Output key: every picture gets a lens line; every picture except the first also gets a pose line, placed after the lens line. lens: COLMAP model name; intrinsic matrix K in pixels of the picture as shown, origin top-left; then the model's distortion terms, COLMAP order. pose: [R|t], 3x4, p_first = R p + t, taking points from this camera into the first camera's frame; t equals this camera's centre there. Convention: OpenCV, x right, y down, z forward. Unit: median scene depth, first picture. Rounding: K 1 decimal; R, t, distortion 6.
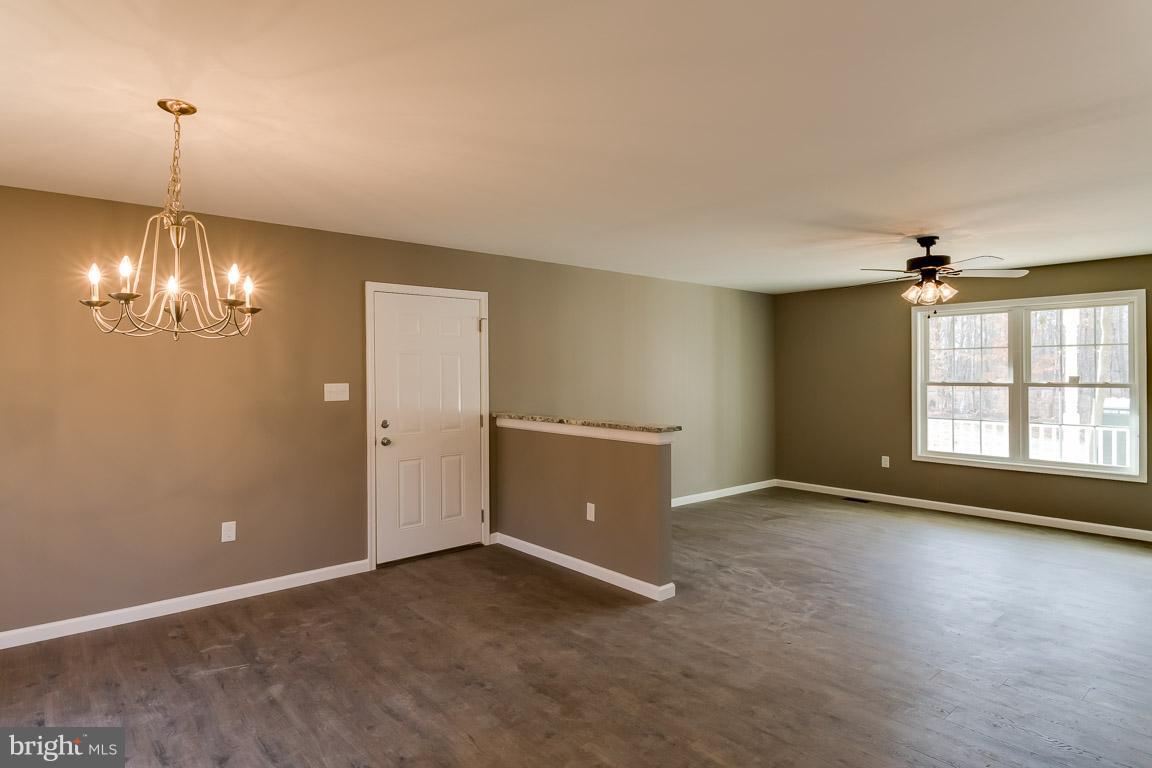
lens RADIAL K [[636.6, 0, 581.7], [0, 636.6, 371.5], [0, 0, 1]] dist [0.005915, -0.001420]
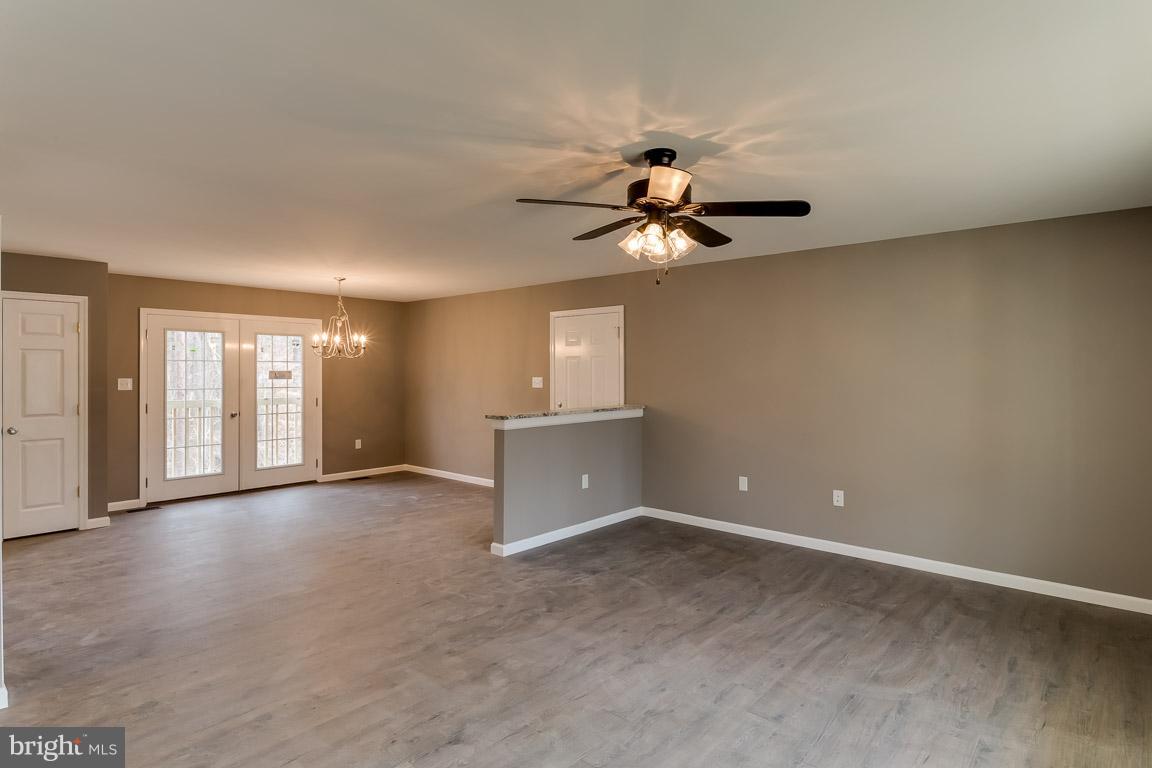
lens RADIAL K [[610.9, 0, 579.5], [0, 610.9, 373.4], [0, 0, 1]] dist [-0.000032, -0.002166]
pose [[0.134038, 0.007139, -0.990951, 1.381177], [0.000344, 0.999974, 0.007250, -0.002230], [0.990976, -0.001312, 0.134032, 1.045087]]
